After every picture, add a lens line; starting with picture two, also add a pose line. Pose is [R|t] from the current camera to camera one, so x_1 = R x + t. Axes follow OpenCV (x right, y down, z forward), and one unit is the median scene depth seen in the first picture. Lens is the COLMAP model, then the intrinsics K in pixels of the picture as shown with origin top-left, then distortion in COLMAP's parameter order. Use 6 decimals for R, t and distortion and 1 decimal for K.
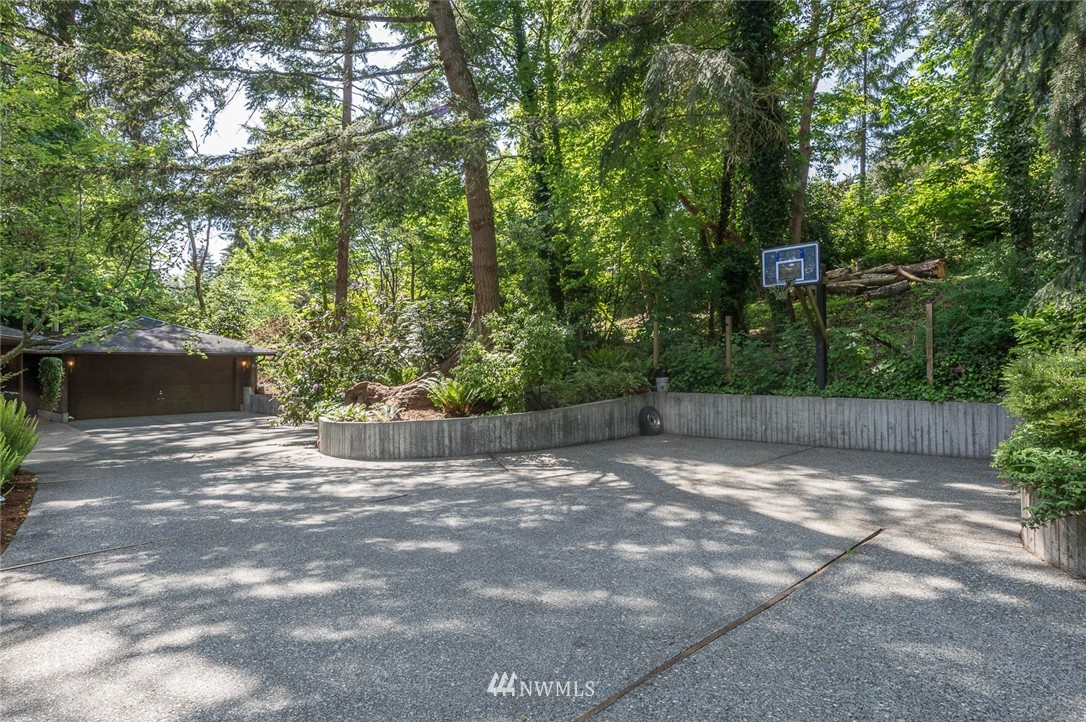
lens RADIAL K [[646.7, 0, 543.0], [0, 646.7, 361.0], [0, 0, 1]] dist [0.001958, 0.000843]
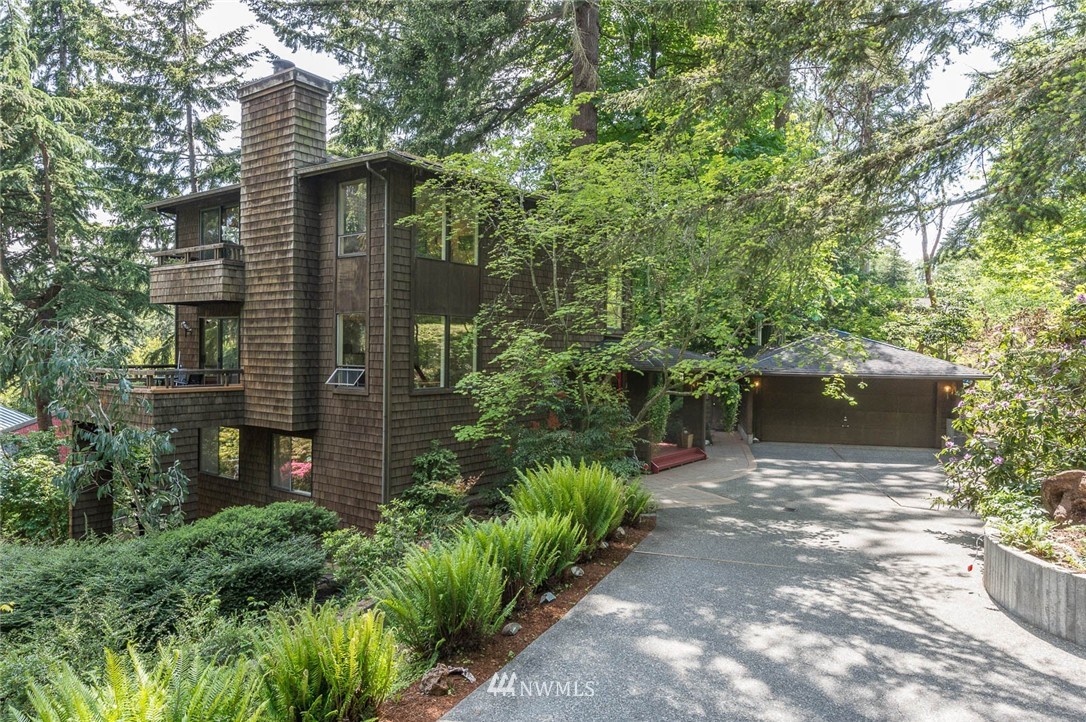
lens RADIAL K [[702.6, 0, 543.0], [0, 702.6, 361.0], [0, 0, 1]] dist [0.000868, 0.000822]
pose [[0.498266, 0.031616, -0.866448, 0.021017], [-0.007425, 0.999454, 0.032199, -0.060400], [0.866992, -0.009610, 0.498229, 0.197658]]
